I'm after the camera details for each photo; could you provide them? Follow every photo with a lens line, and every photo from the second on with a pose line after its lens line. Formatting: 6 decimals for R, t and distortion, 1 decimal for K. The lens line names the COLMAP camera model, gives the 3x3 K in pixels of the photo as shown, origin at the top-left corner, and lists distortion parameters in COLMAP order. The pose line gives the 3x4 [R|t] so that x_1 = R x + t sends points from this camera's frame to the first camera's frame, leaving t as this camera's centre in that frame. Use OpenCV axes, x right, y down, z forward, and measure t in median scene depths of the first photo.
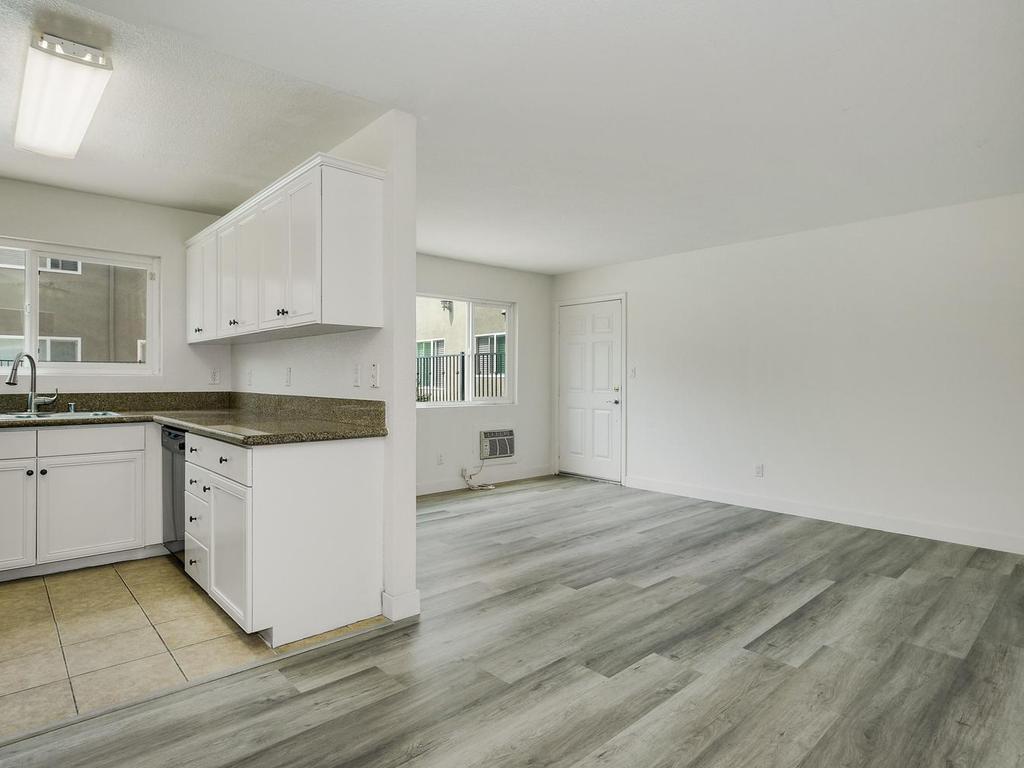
lens RADIAL K [[576.0, 0, 512.0], [0, 576.0, 384.0], [0, 0, 1]] dist [-0.027371, -0.000909]
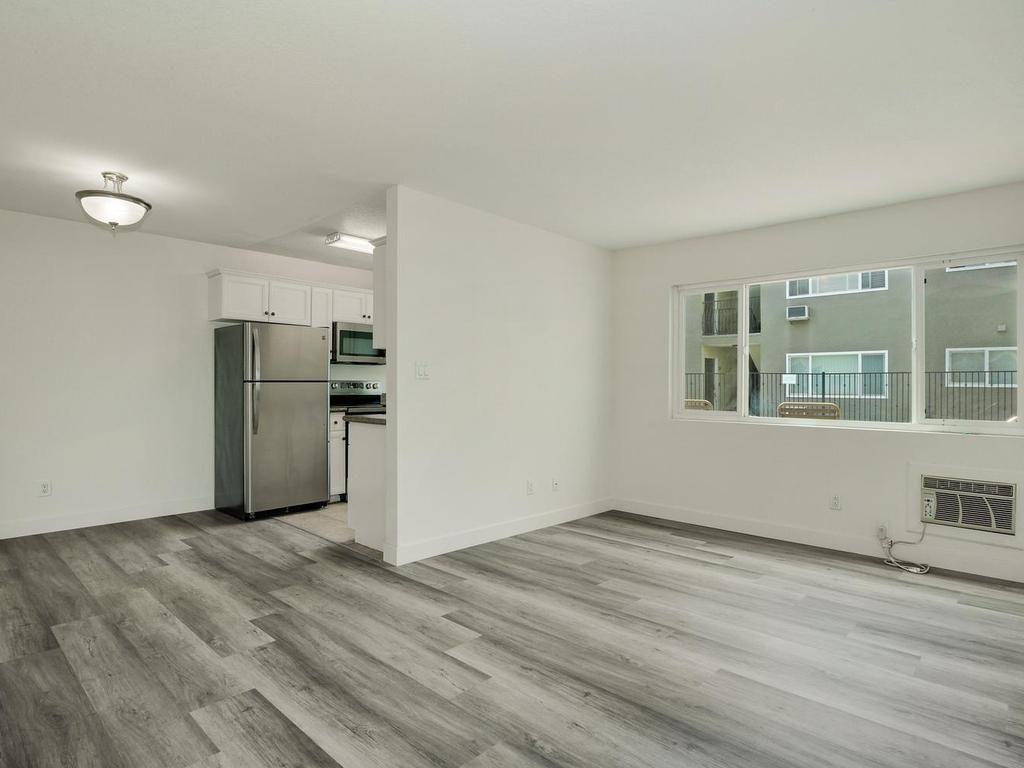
lens RADIAL K [[577.7, 0, 512.0], [0, 577.7, 384.0], [0, 0, 1]] dist [-0.022104, 0.000063]
pose [[0.058171, -0.005768, -0.998290, 0.705227], [-0.016432, 0.999842, -0.006734, -0.003918], [0.998171, 0.016796, 0.058067, 0.719315]]
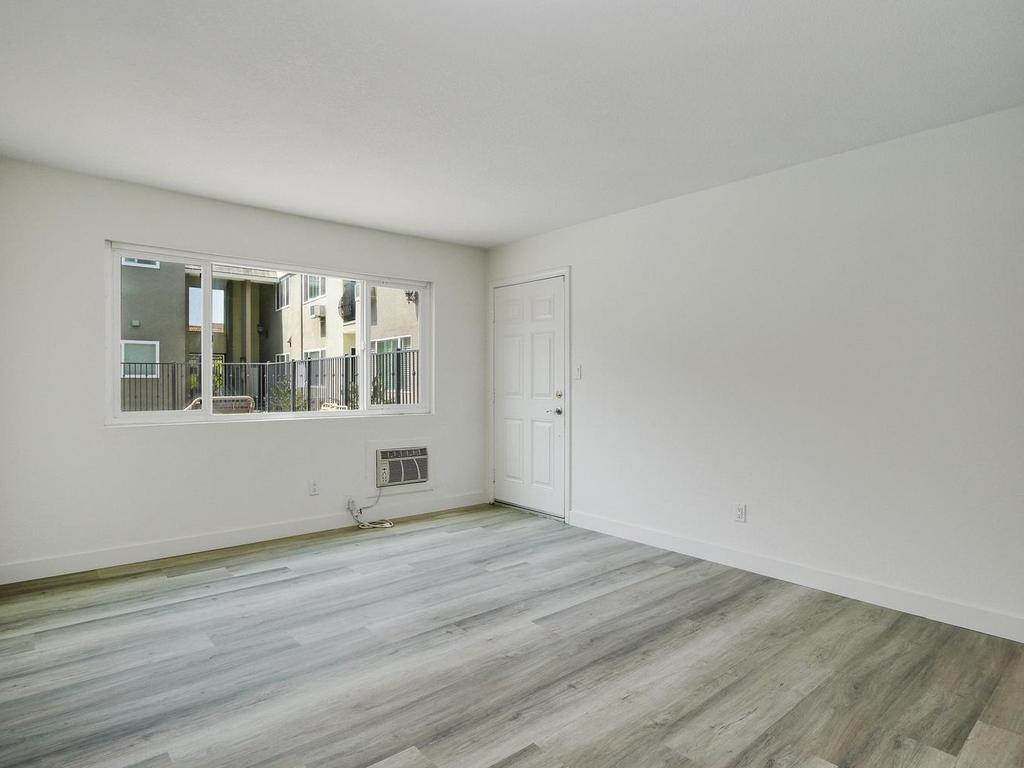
lens RADIAL K [[577.7, 0, 512.0], [0, 577.7, 384.0], [0, 0, 1]] dist [-0.022104, 0.000063]
pose [[0.999188, -0.001659, -0.040253, 0.208416], [0.001571, 0.999996, -0.002228, -0.004563], [0.040257, 0.002163, 0.999187, 0.332835]]
